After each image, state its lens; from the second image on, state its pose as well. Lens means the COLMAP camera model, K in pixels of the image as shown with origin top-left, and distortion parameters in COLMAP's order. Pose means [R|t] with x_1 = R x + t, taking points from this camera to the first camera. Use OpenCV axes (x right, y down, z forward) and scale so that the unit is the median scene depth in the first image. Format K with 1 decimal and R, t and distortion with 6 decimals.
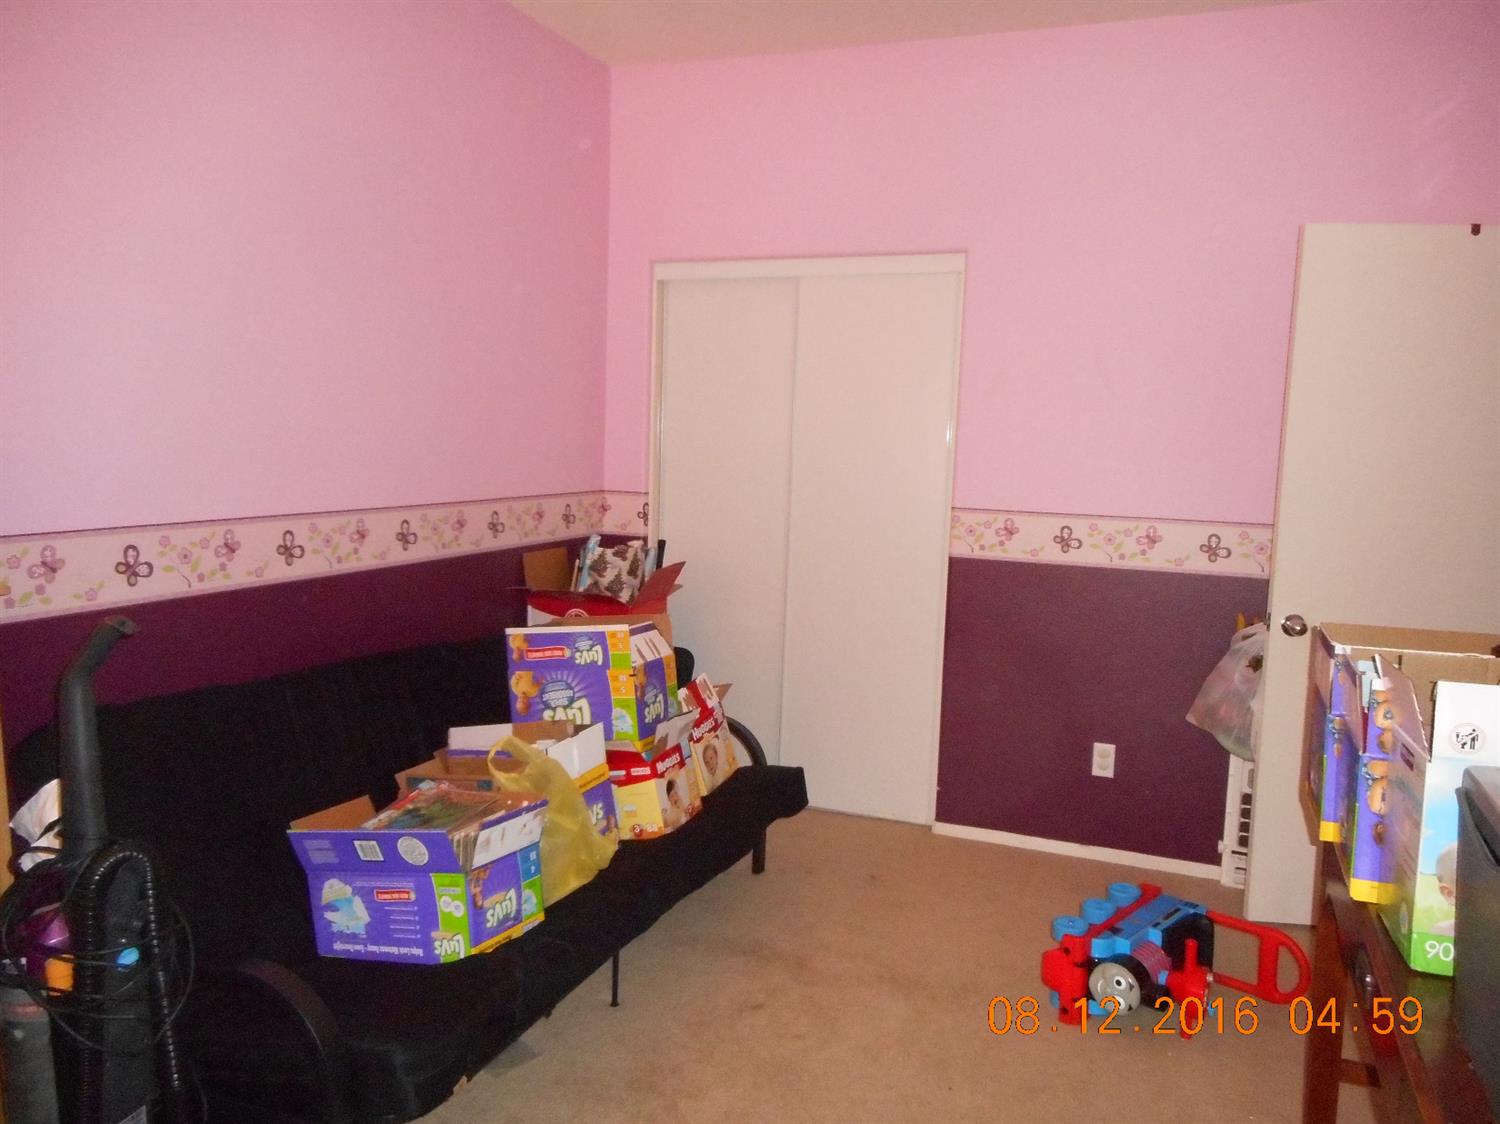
lens RADIAL K [[1142.7, 0, 753.4], [0, 1142.7, 567.9], [0, 0, 1]] dist [0.021928, -0.011132]
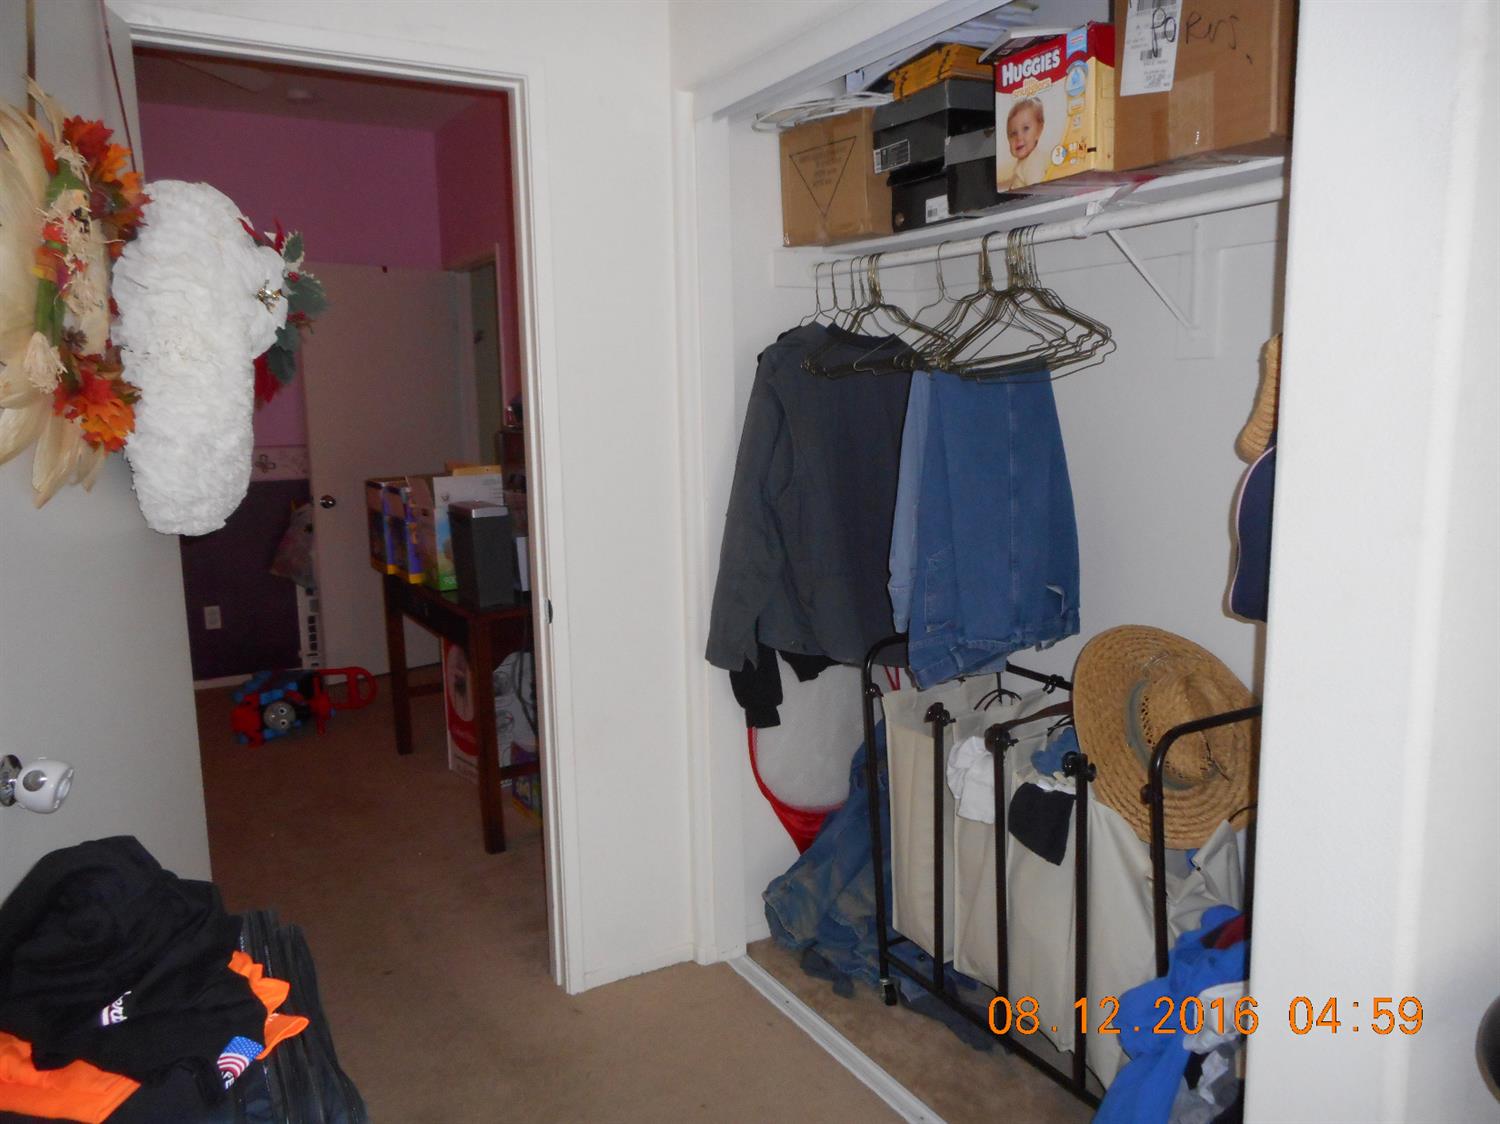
lens RADIAL K [[1142.7, 0, 753.4], [0, 1142.7, 567.9], [0, 0, 1]] dist [0.021928, -0.011132]
pose [[0.629343, -0.164074, 0.759609, -0.414782], [0.130945, 0.985871, 0.104457, 0.050676], [-0.766016, 0.033727, 0.641936, -0.534155]]
